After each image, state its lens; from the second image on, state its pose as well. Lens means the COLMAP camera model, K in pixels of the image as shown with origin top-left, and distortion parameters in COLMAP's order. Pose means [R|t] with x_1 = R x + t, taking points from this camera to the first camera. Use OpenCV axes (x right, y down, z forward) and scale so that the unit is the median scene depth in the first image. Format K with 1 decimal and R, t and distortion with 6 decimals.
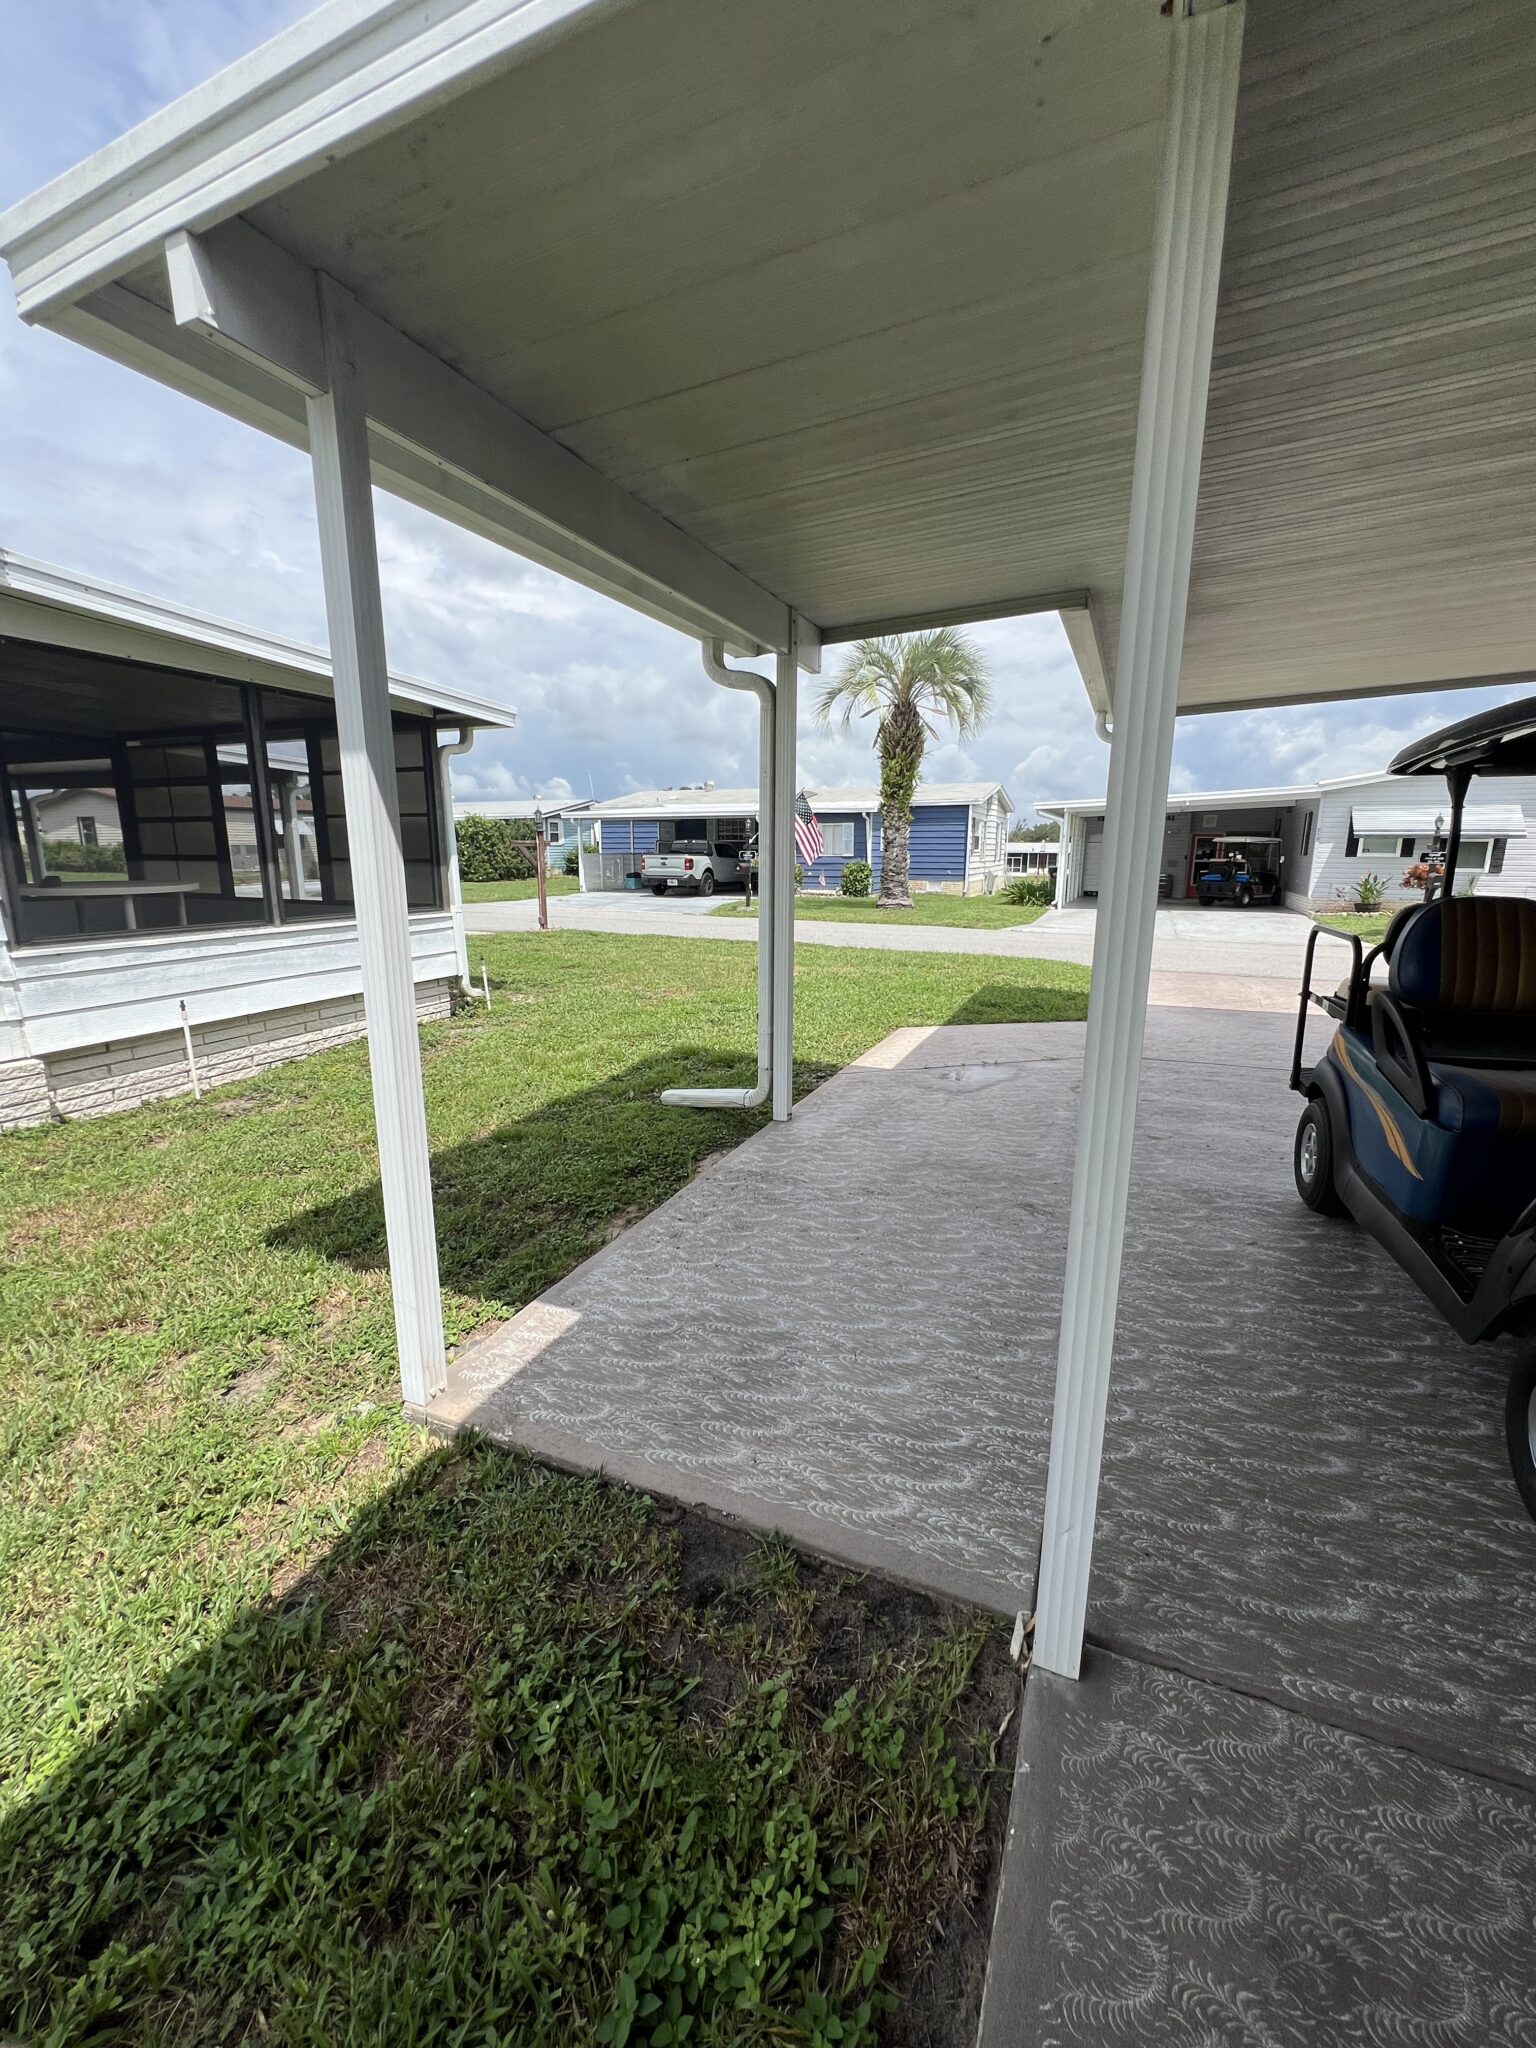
lens RADIAL K [[823.7, 0, 773.0], [0, 823.7, 1019.1], [0, 0, 1]] dist [-0.001090, 0.000246]
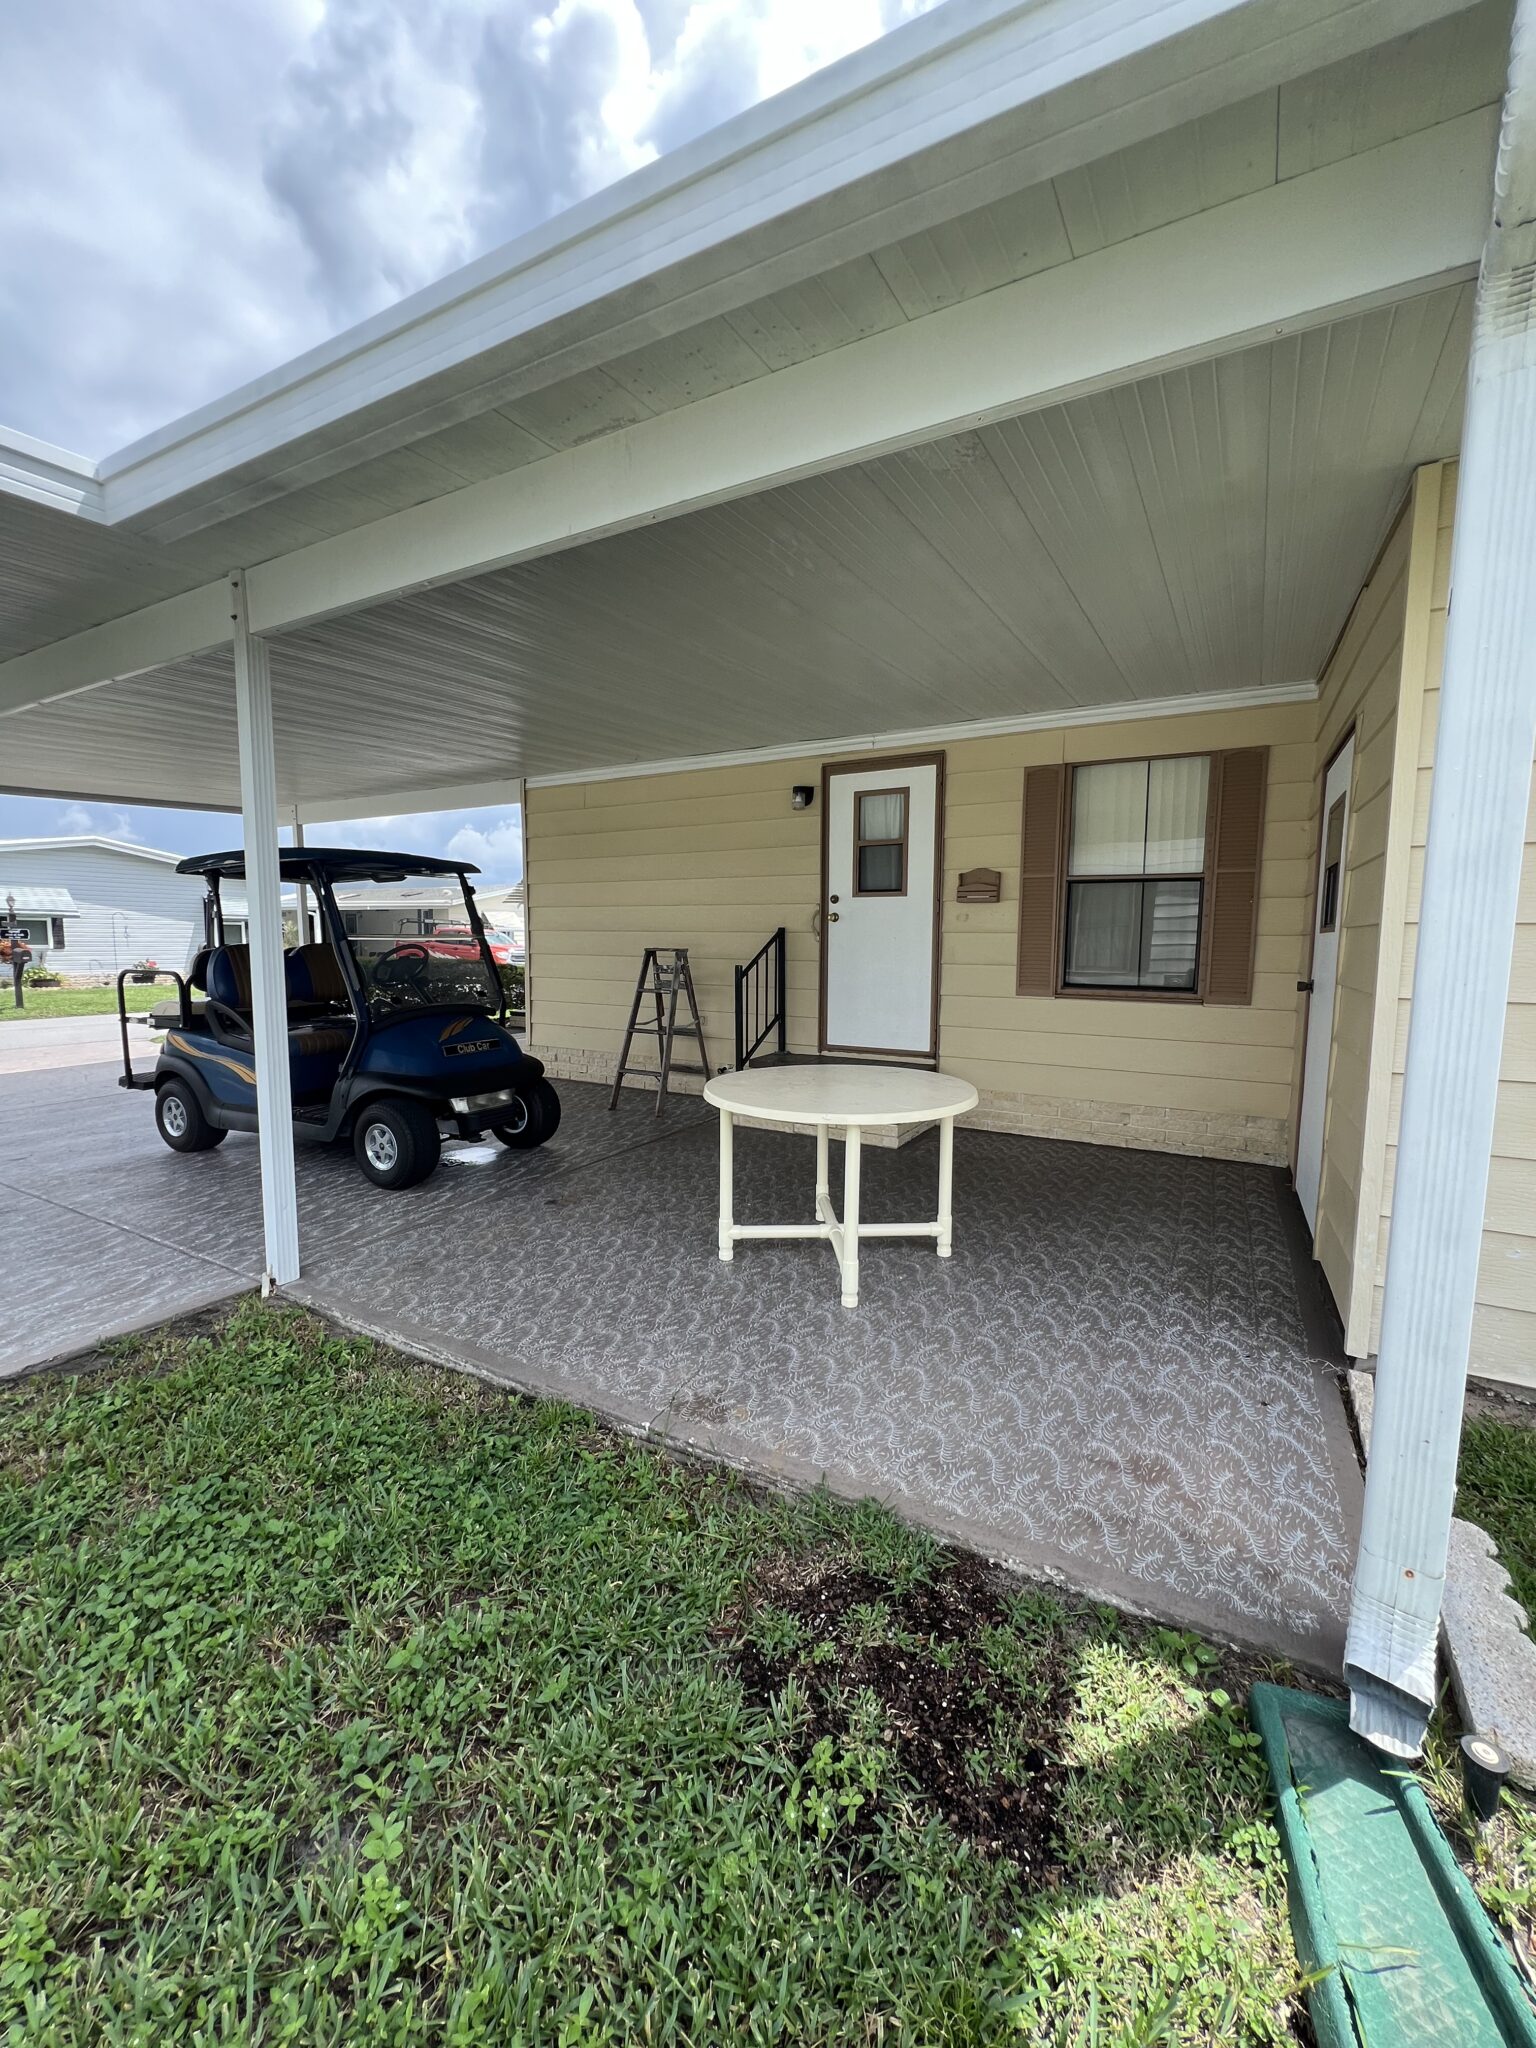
lens RADIAL K [[823.7, 0, 773.0], [0, 823.7, 1019.1], [0, 0, 1]] dist [-0.001090, 0.000246]
pose [[0.103751, -0.100865, 0.989476, -1.155874], [0.195496, 0.977506, 0.079146, 0.136213], [-0.975201, 0.185227, 0.121136, -0.461853]]
